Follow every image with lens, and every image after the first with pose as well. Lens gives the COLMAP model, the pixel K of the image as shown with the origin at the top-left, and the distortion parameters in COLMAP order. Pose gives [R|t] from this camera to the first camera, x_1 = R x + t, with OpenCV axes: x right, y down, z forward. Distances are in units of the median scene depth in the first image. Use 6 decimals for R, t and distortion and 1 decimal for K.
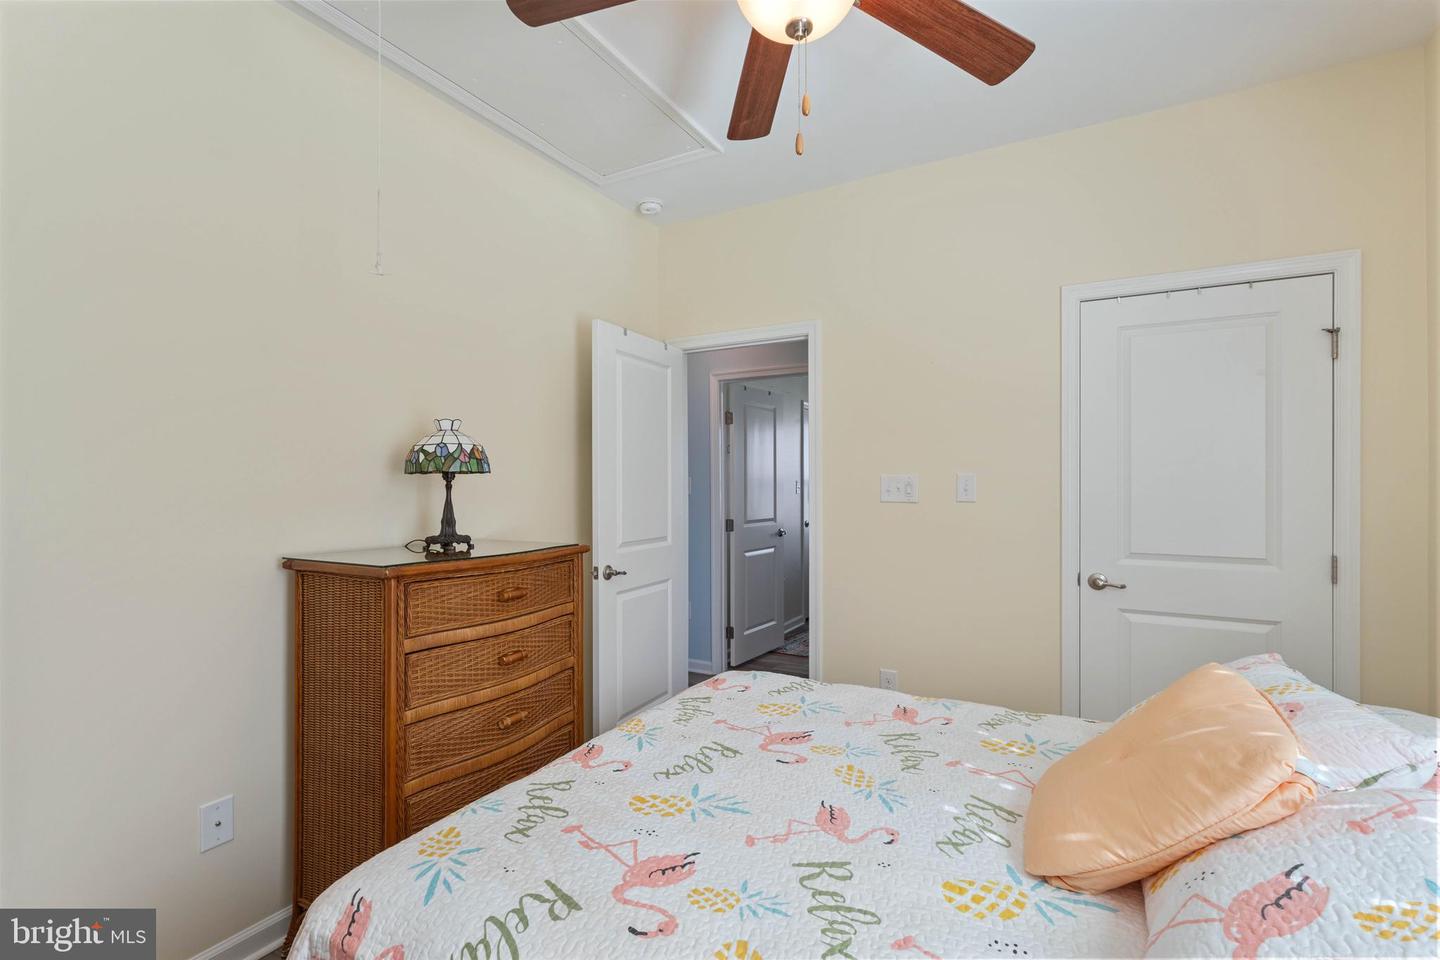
lens RADIAL K [[661.3, 0, 716.1], [0, 661.3, 482.1], [0, 0, 1]] dist [0.001614, 0.000690]
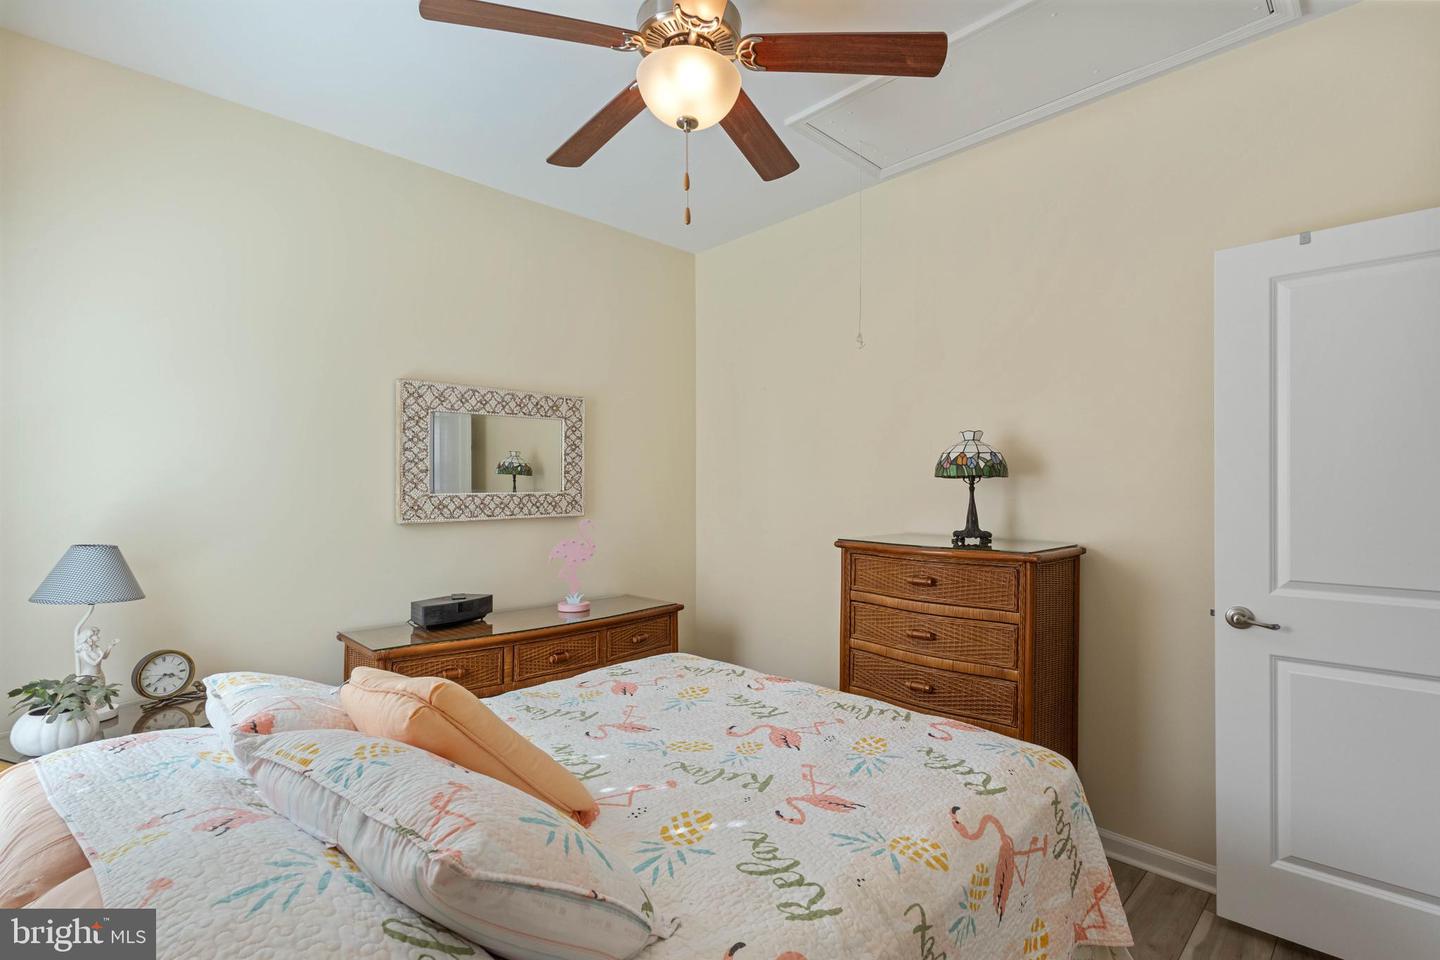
lens RADIAL K [[661.3, 0, 716.1], [0, 661.3, 482.1], [0, 0, 1]] dist [0.001614, 0.000690]
pose [[-0.274299, -0.002257, -0.961642, 0.911848], [0.003703, 0.999987, -0.003403, -0.002901], [0.961637, -0.004494, -0.274287, 0.961554]]
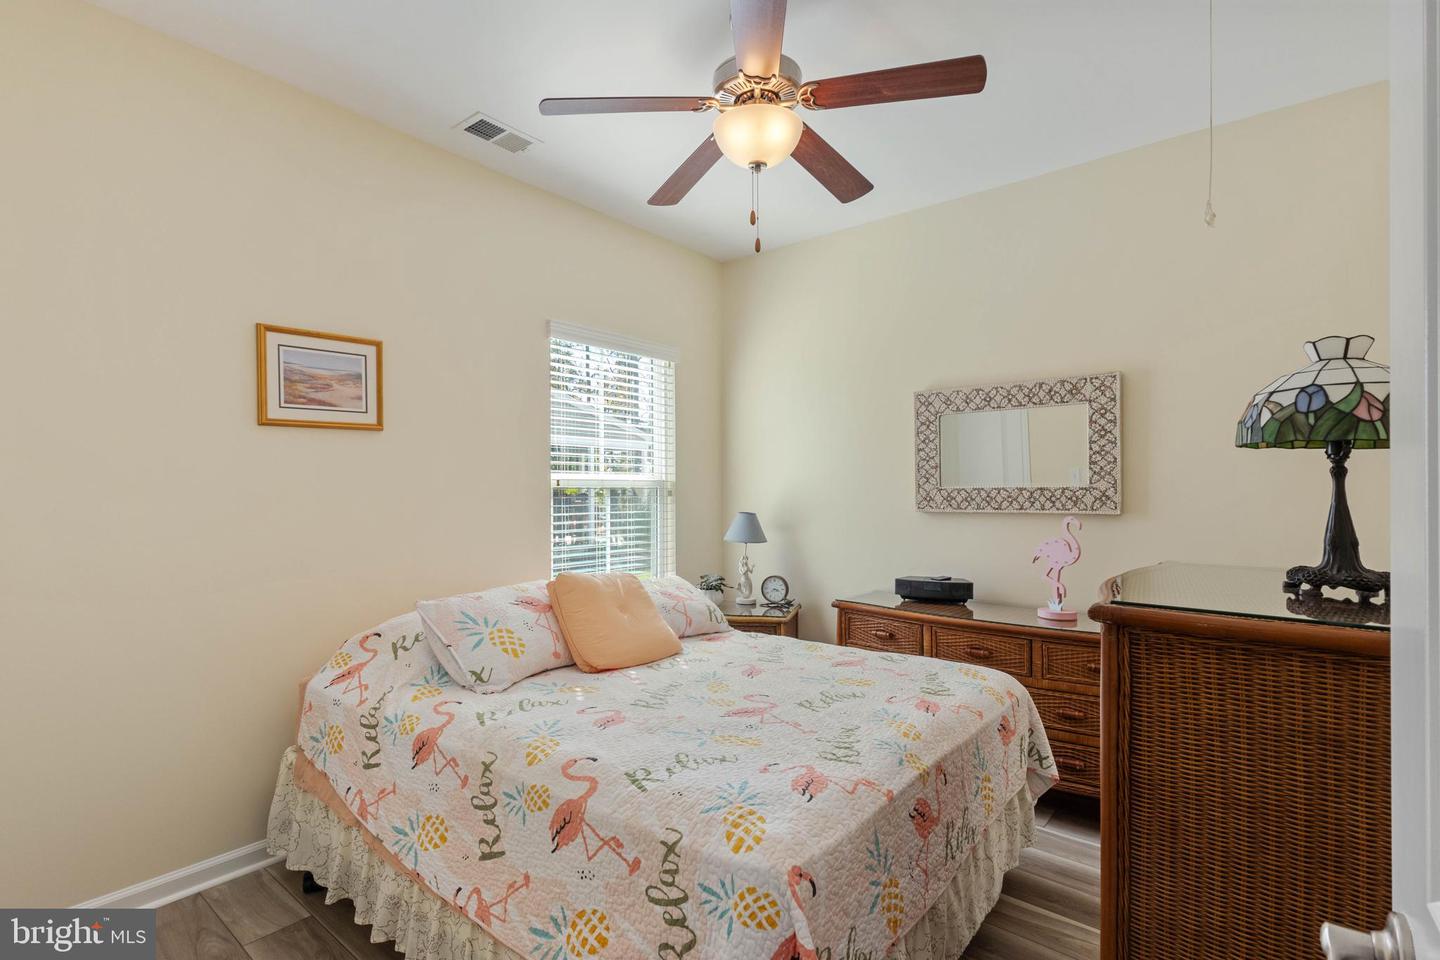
lens RADIAL K [[692.7, 0, 748.5], [0, 692.7, 486.6], [0, 0, 1]] dist [0.001080, 0.000209]
pose [[-0.989345, 0.007584, 0.145395, -0.050289], [0.006969, 0.999964, -0.004738, 0.018685], [-0.145425, -0.003675, -0.989362, 1.734504]]
